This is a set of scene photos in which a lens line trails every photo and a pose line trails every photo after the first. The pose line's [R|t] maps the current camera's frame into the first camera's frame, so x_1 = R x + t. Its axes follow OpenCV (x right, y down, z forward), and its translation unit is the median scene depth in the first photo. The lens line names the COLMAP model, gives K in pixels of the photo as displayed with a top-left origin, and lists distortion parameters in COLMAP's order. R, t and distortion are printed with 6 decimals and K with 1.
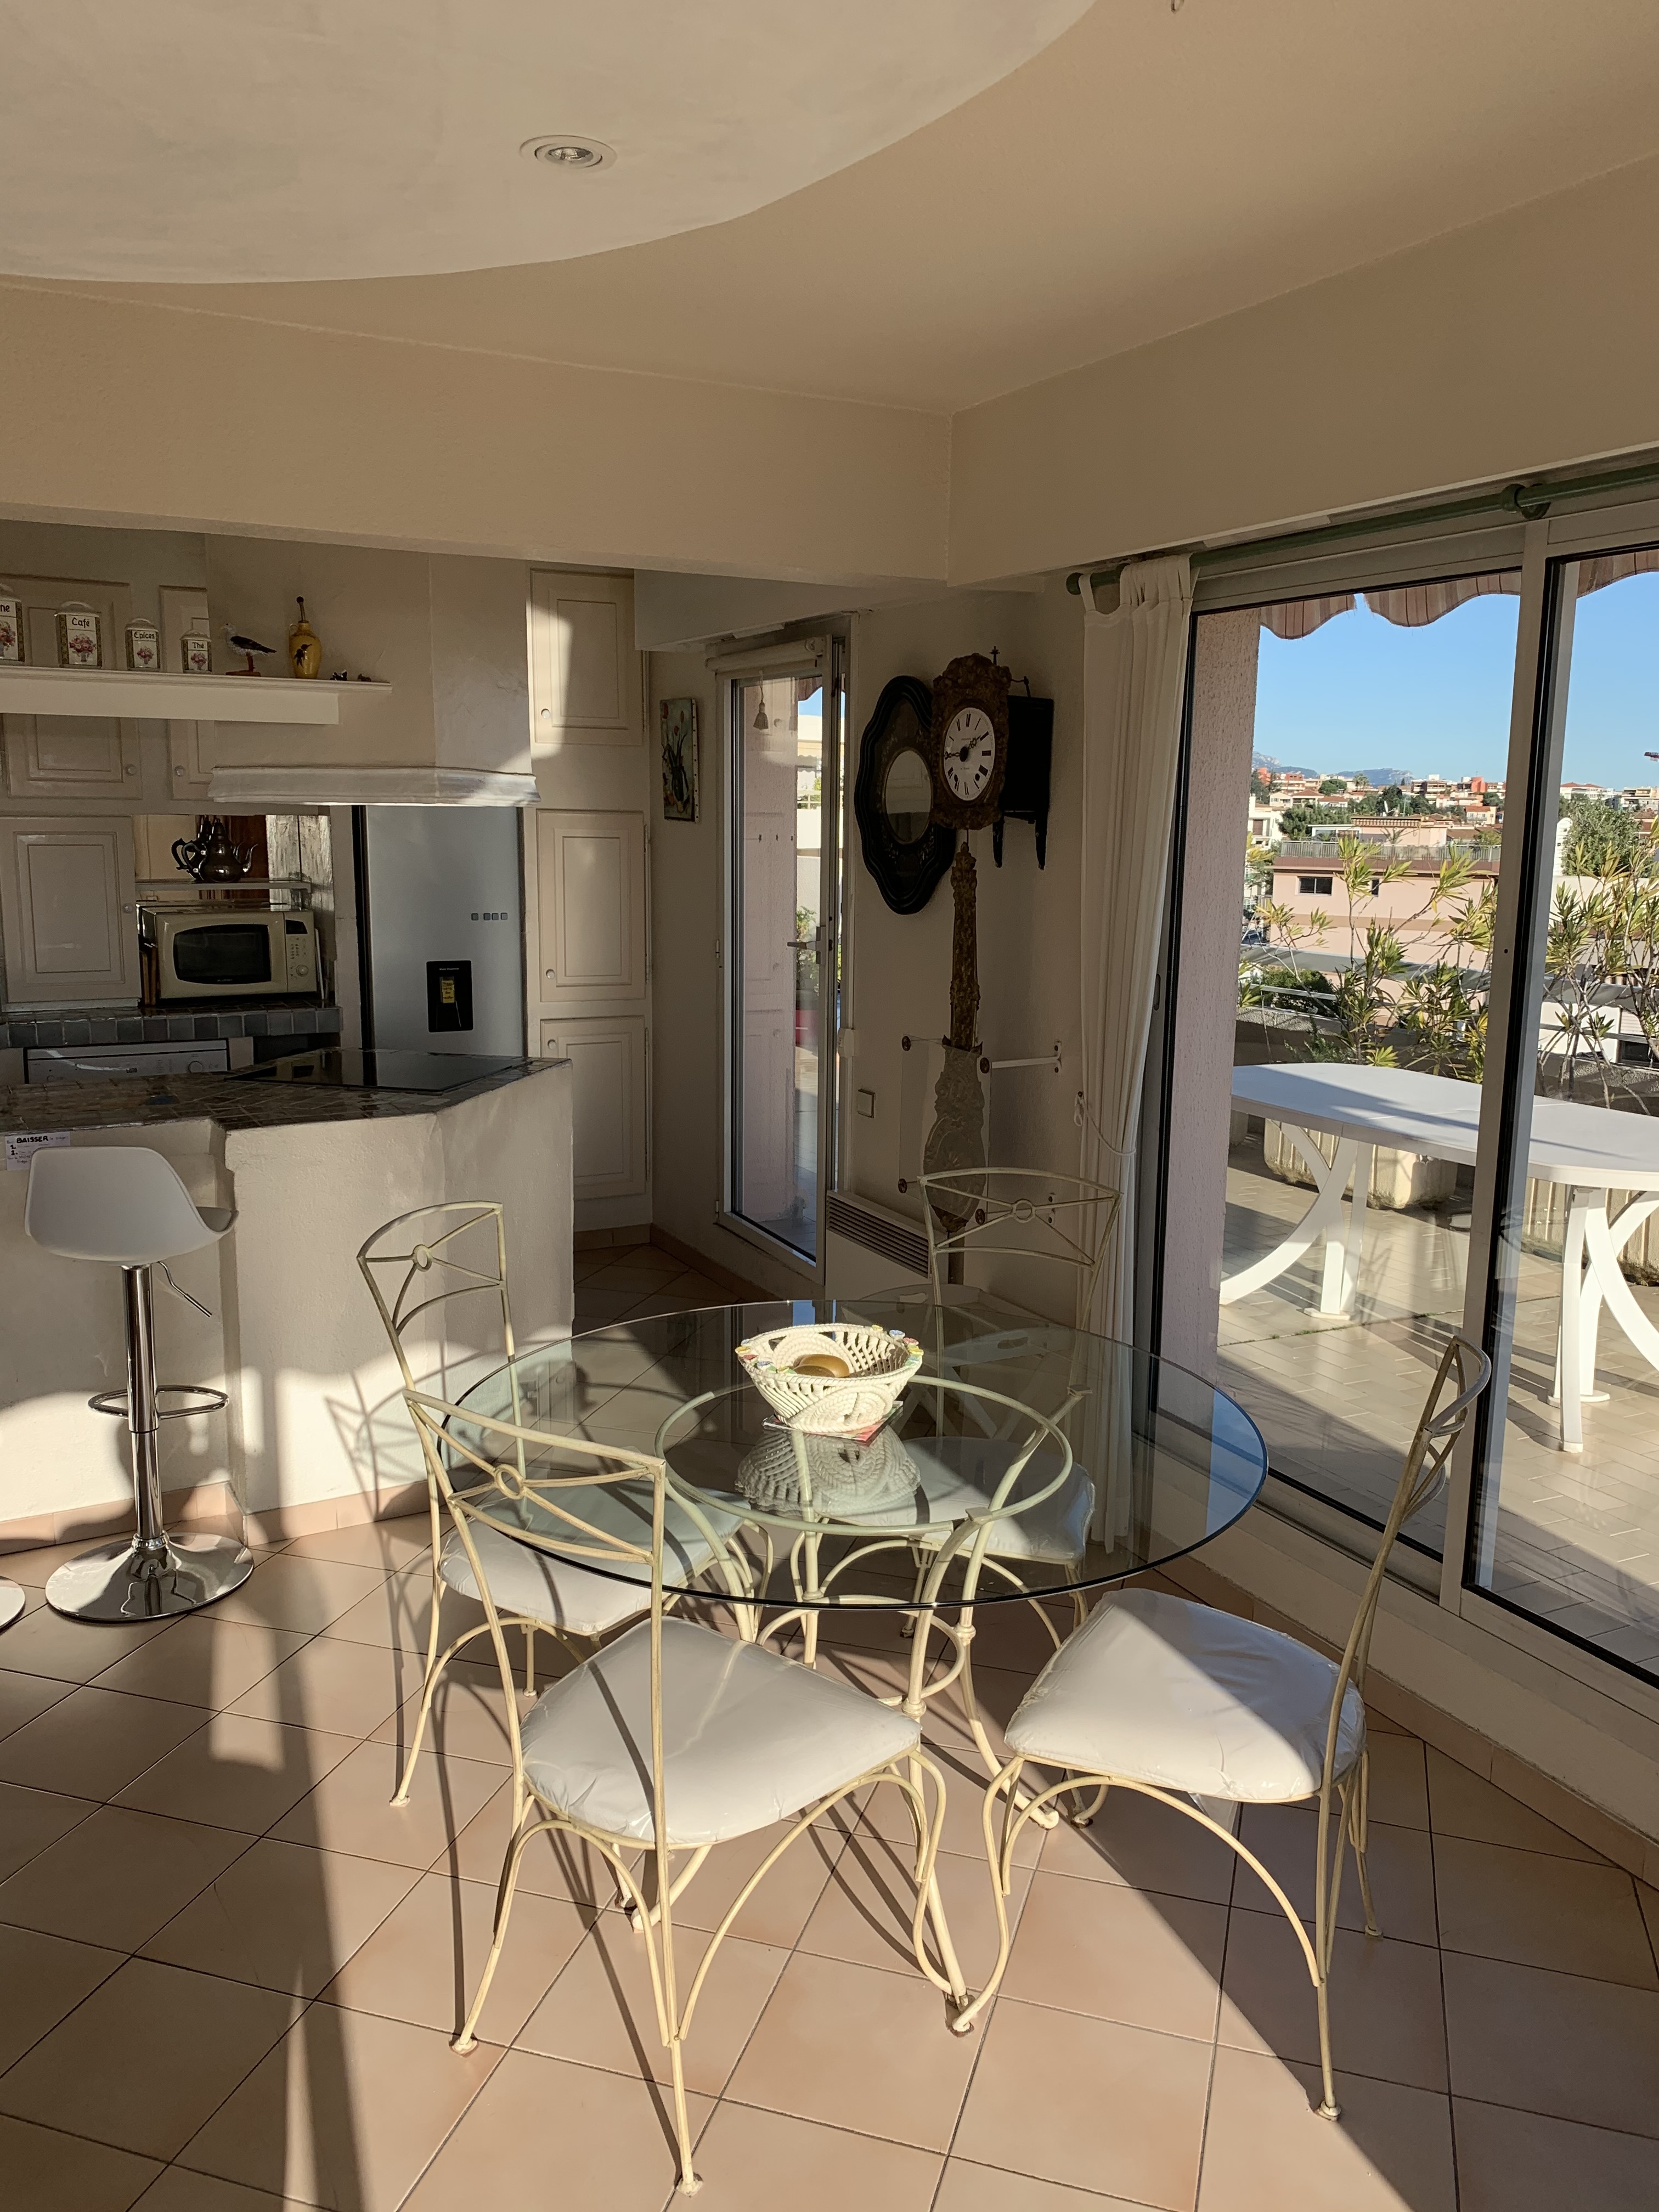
lens RADIAL K [[1680.5, 0, 829.5], [0, 1680.5, 1106.0], [0, 0, 1]] dist [0.024402, -0.000056]
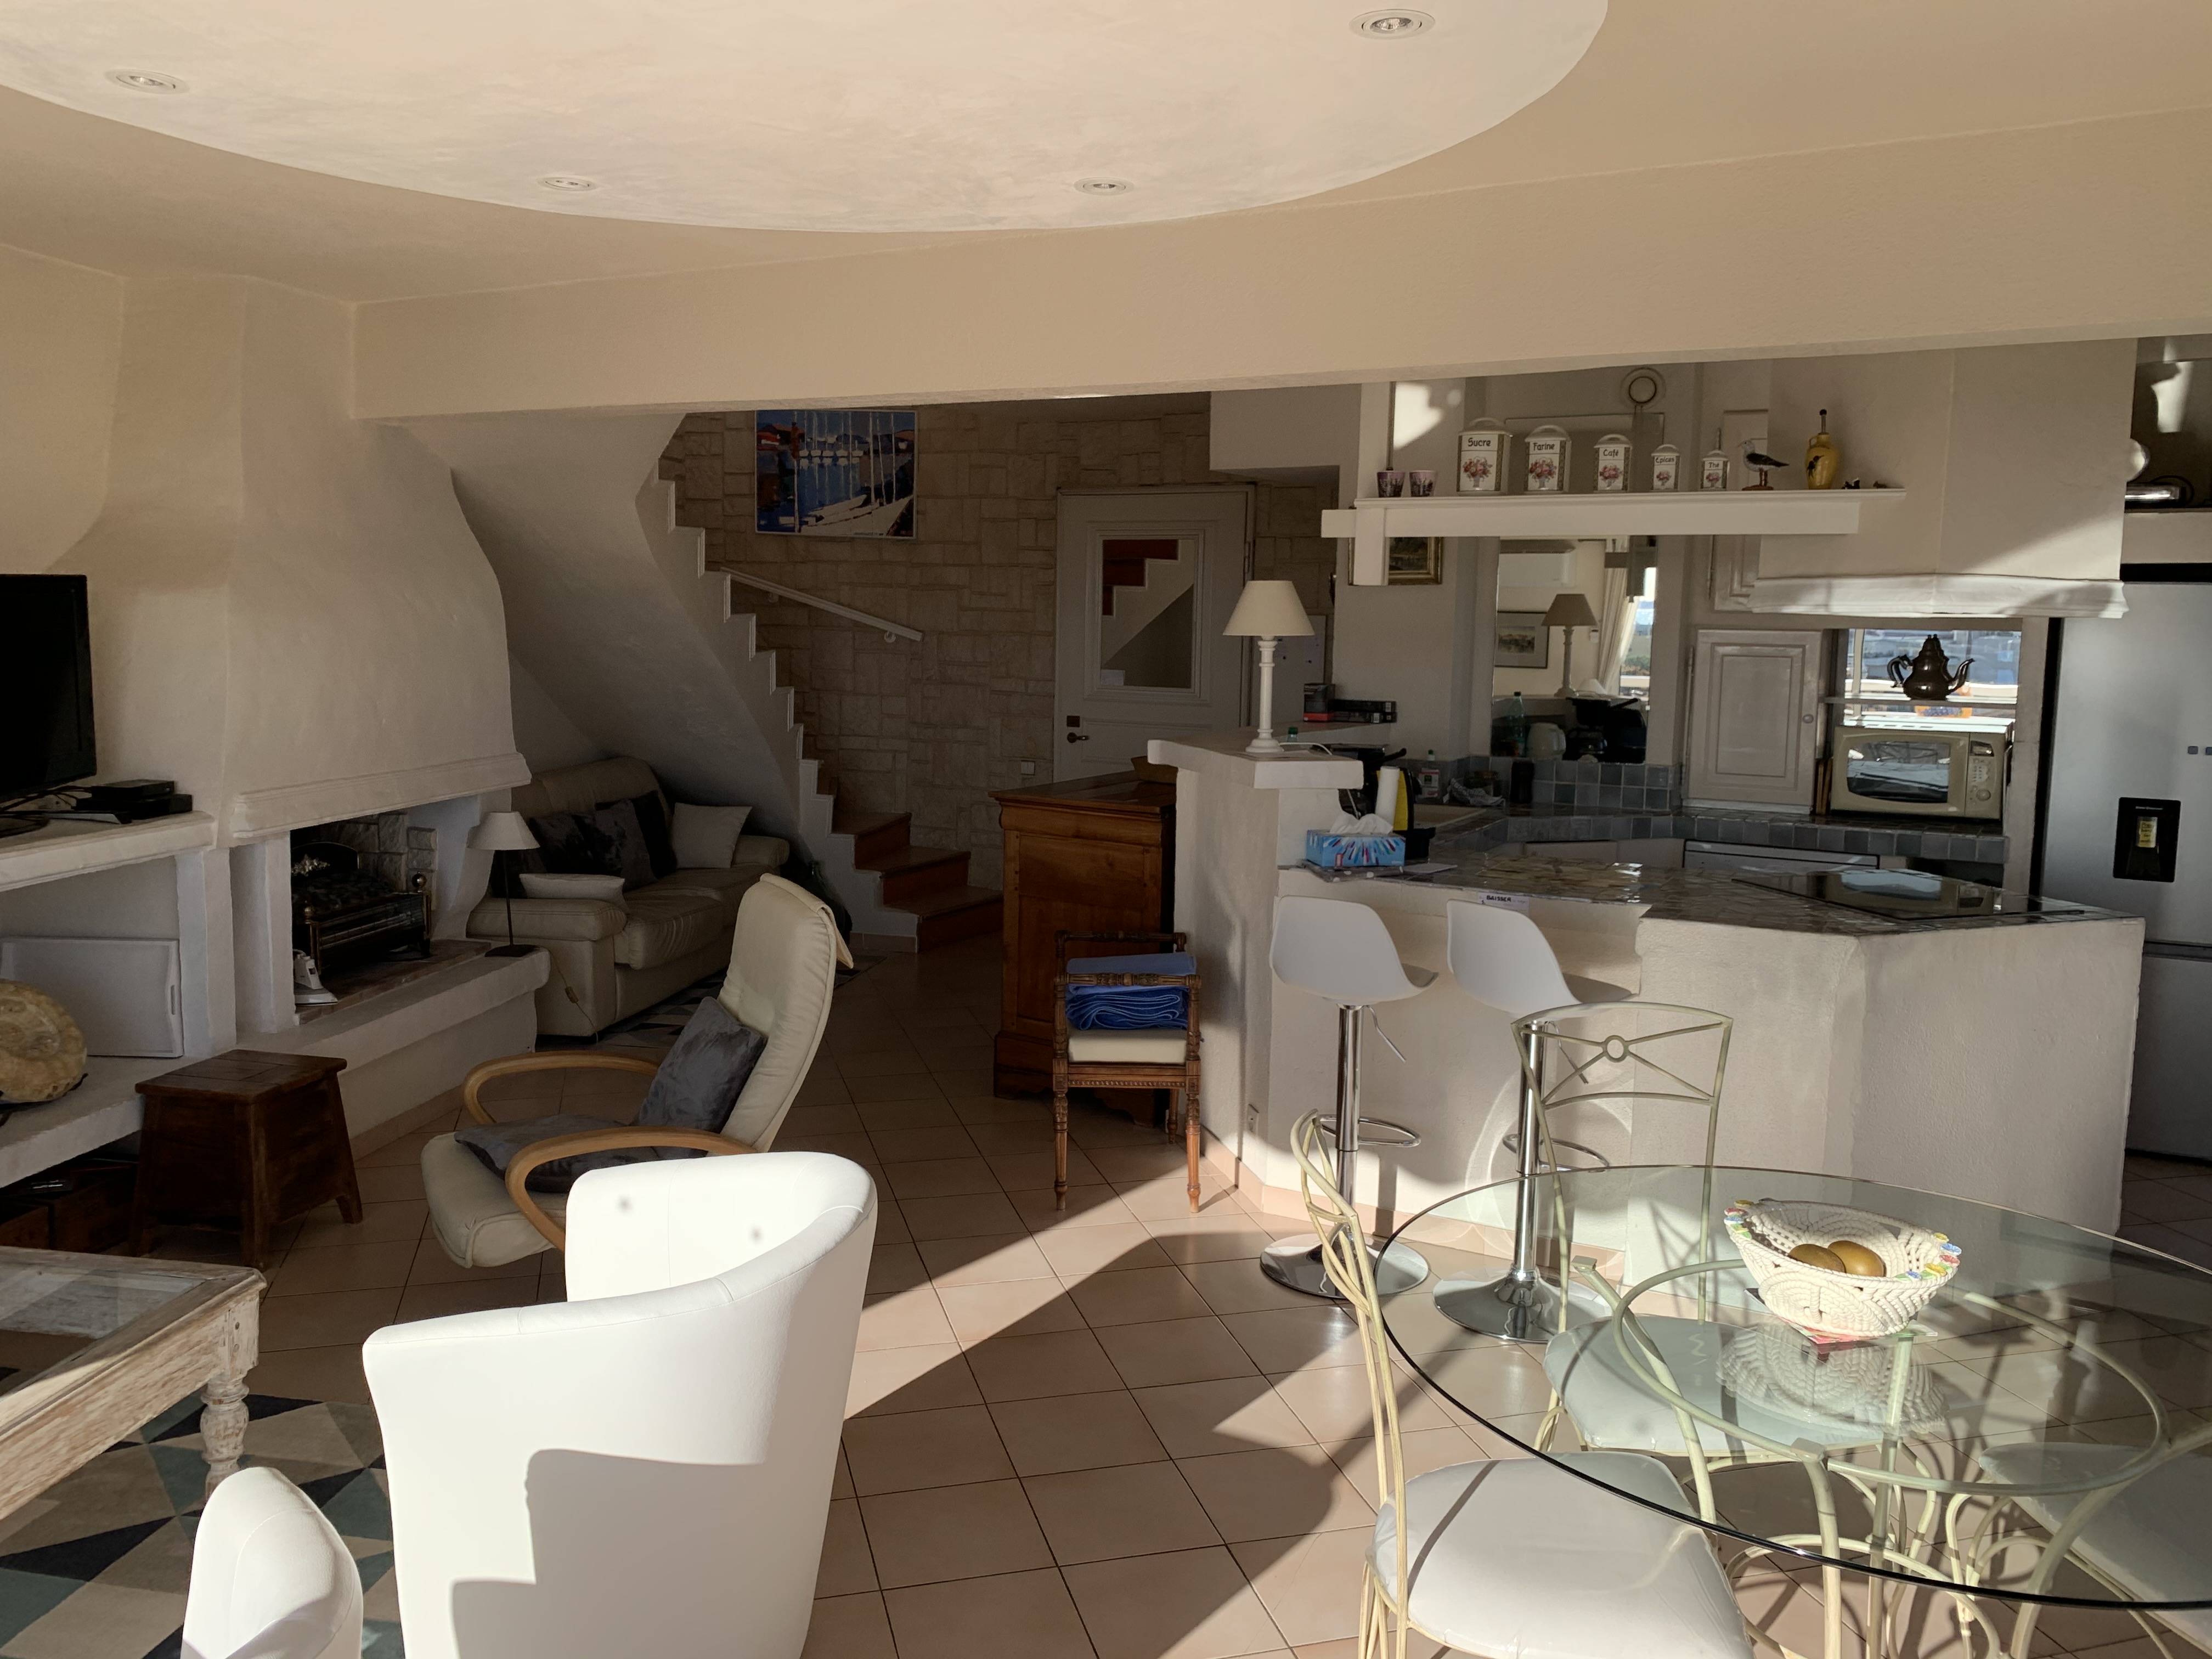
lens RADIAL K [[1683.3, 0, 1106.0], [0, 1683.3, 829.5], [0, 0, 1]] dist [-0.004754, -0.002651]
pose [[0.549360, 0.106965, -0.828711, 0.302660], [-0.155223, 0.987574, 0.024571, -0.012705], [0.821041, 0.115137, 0.559137, 0.117275]]
